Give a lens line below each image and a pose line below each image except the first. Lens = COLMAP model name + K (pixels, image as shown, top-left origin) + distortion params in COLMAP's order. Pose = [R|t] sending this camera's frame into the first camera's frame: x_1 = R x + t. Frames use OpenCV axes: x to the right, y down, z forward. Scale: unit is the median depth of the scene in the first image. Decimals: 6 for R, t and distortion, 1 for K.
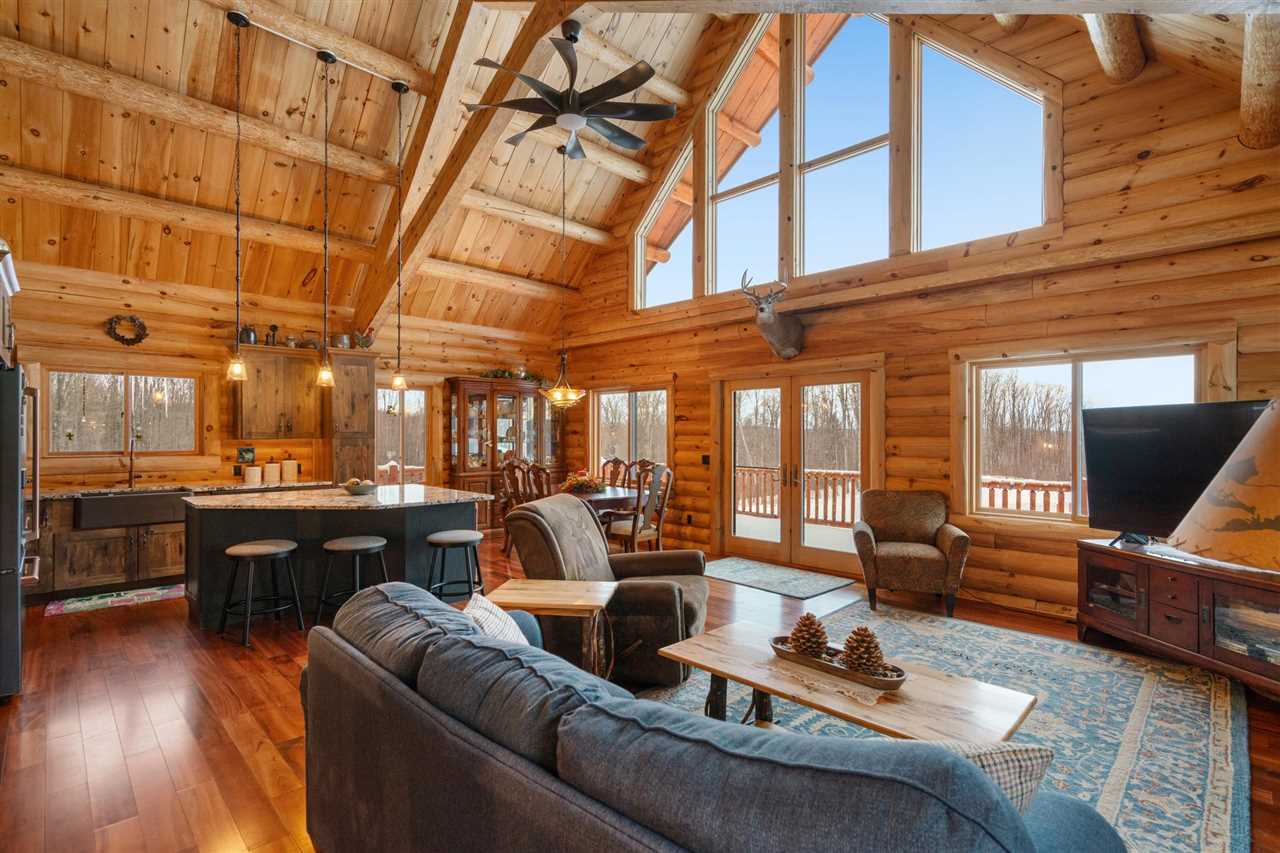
lens RADIAL K [[597.1, 0, 642.0], [0, 597.1, 433.4], [0, 0, 1]] dist [0.000960, 0.000535]
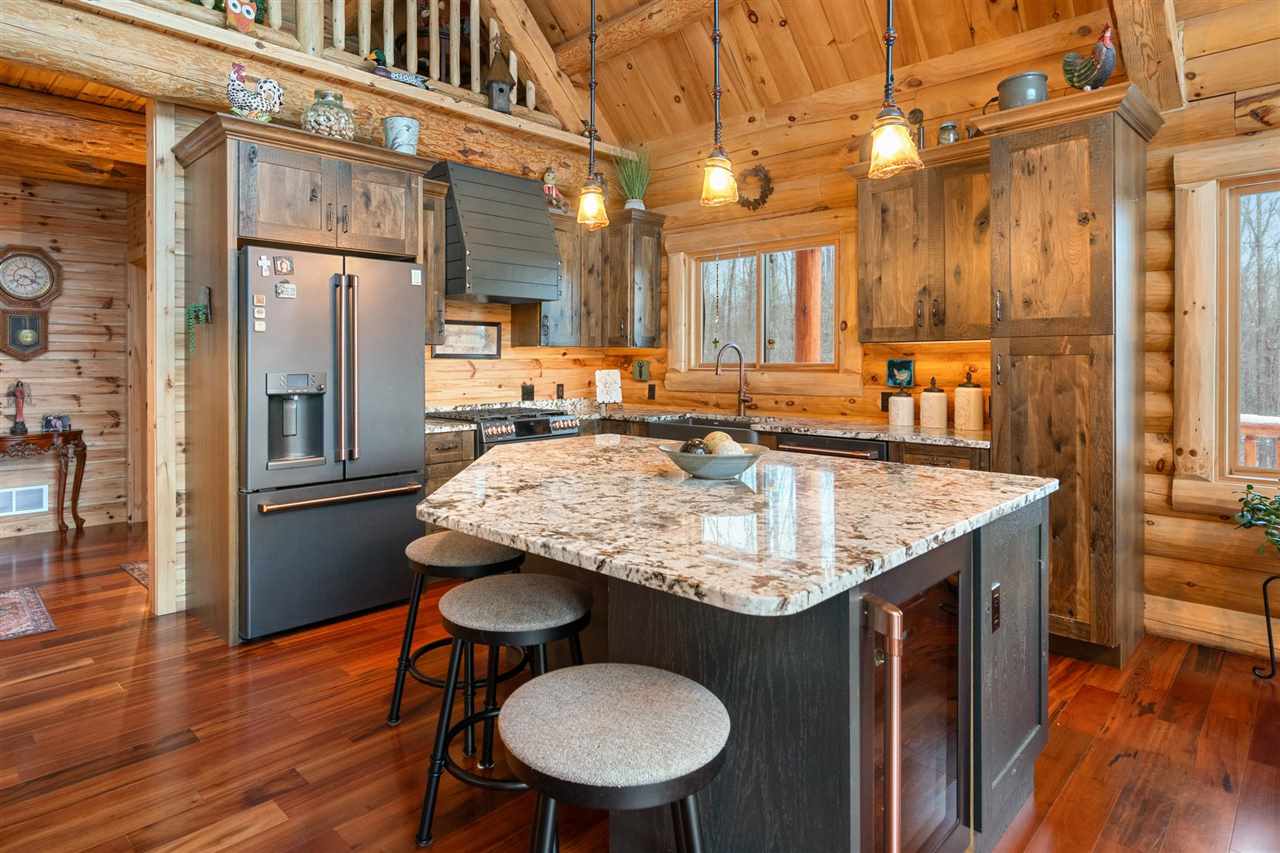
lens RADIAL K [[720.9, 0, 584.9], [0, 720.9, 363.5], [0, 0, 1]] dist [-0.001716, 0.000852]
pose [[-0.012783, 0.002935, -0.999914, -0.021056], [0.004385, 0.999986, 0.002879, 0.025645], [0.999909, -0.004348, -0.012796, 0.778799]]
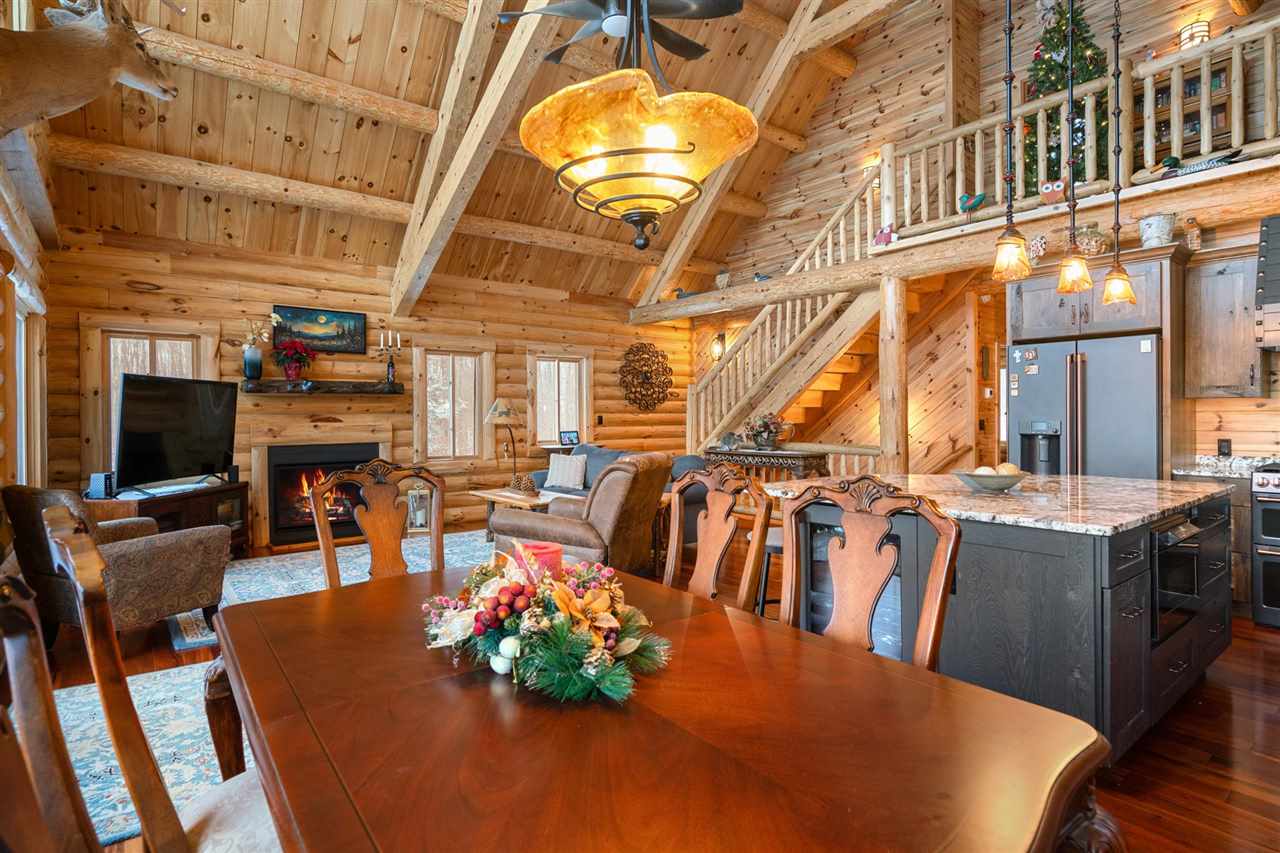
lens RADIAL K [[646.9, 0, 633.5], [0, 646.9, 416.6], [0, 0, 1]] dist [0.000490, 0.000410]
pose [[-0.993117, 0.004504, 0.117044, -0.176266], [0.004511, 0.999990, -0.000208, 0.025724], [-0.117043, 0.000321, -0.993127, 1.382607]]
